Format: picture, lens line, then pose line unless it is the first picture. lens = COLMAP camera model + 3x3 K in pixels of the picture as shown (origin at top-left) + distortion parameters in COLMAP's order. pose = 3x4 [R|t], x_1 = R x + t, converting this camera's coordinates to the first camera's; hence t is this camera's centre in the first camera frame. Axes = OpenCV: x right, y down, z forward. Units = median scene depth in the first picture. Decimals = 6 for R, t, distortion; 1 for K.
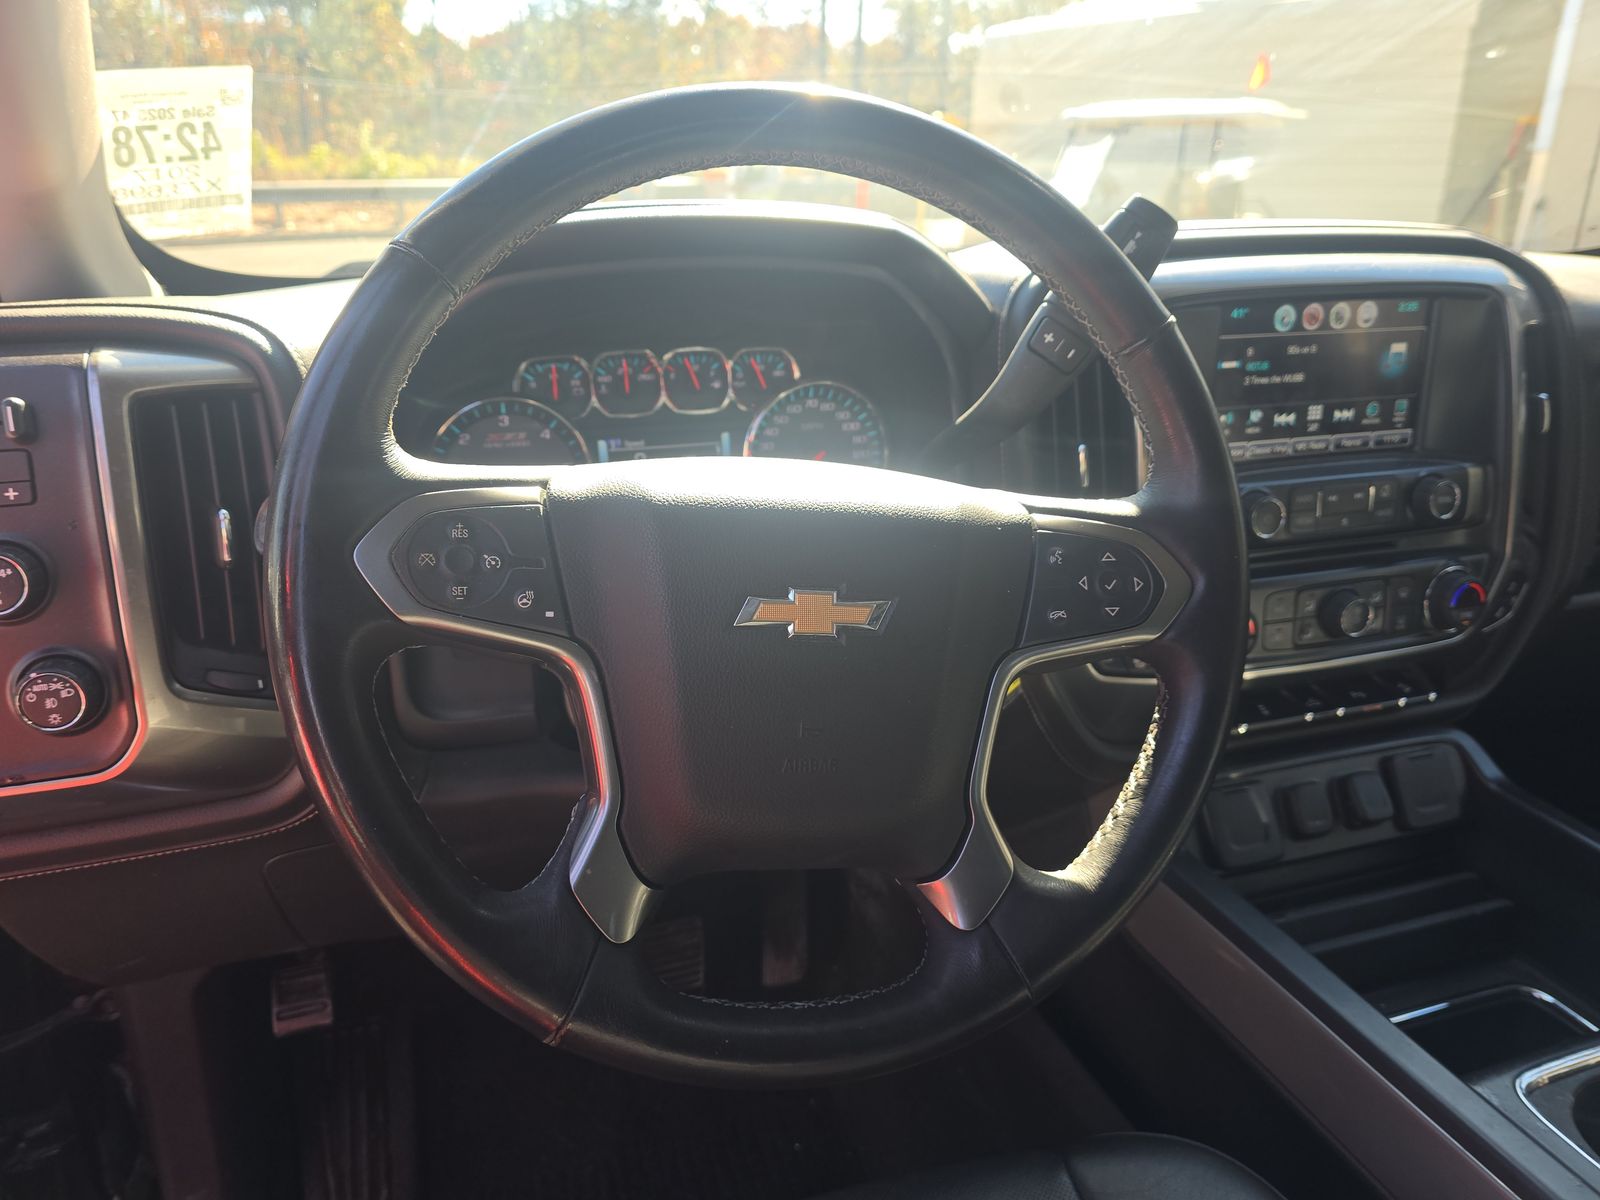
lens RADIAL K [[1094.2, 0, 791.4], [0, 1094.2, 611.1], [0, 0, 1]] dist [0.011718, -0.008624]
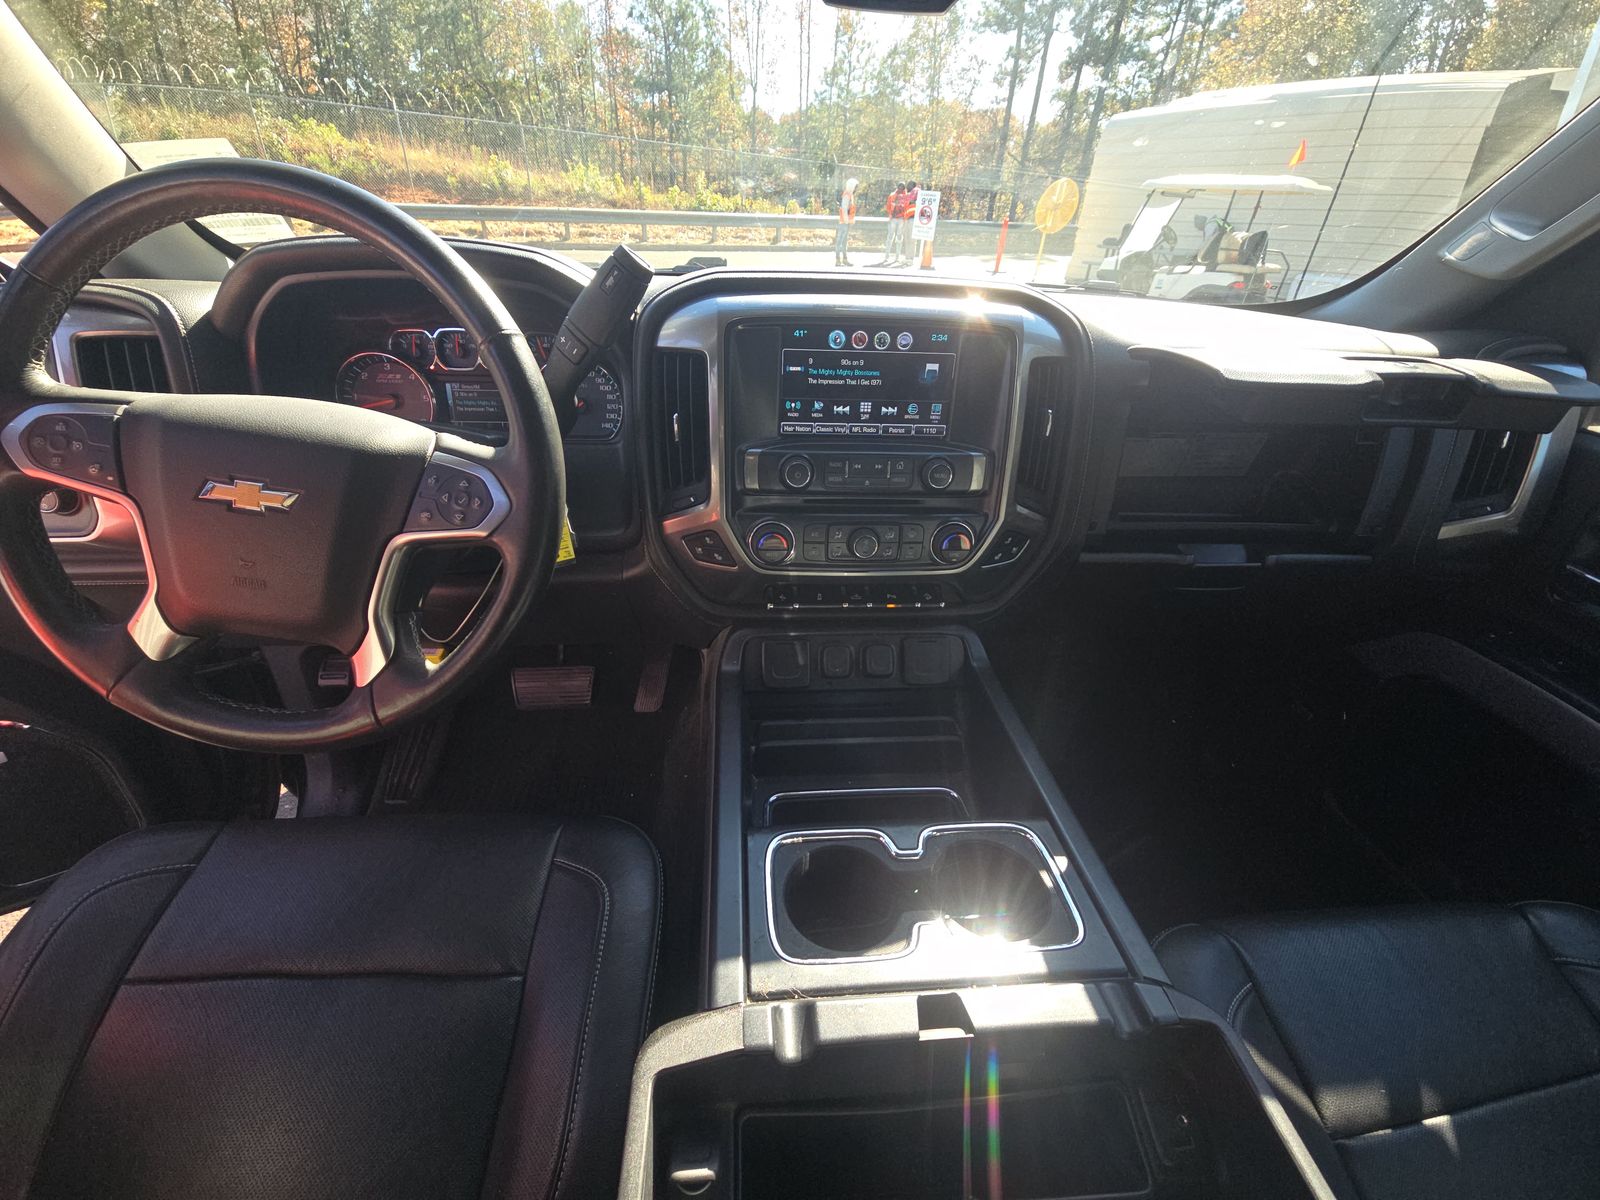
lens RADIAL K [[642.8, 0, 807.9], [0, 642.8, 607.3], [0, 0, 1]] dist [0.000590, 0.000417]
pose [[0.972775, 0.150896, -0.175894, 0.589105], [-0.119147, 0.976628, 0.178890, -0.061290], [0.198777, -0.153062, 0.968018, 0.094336]]
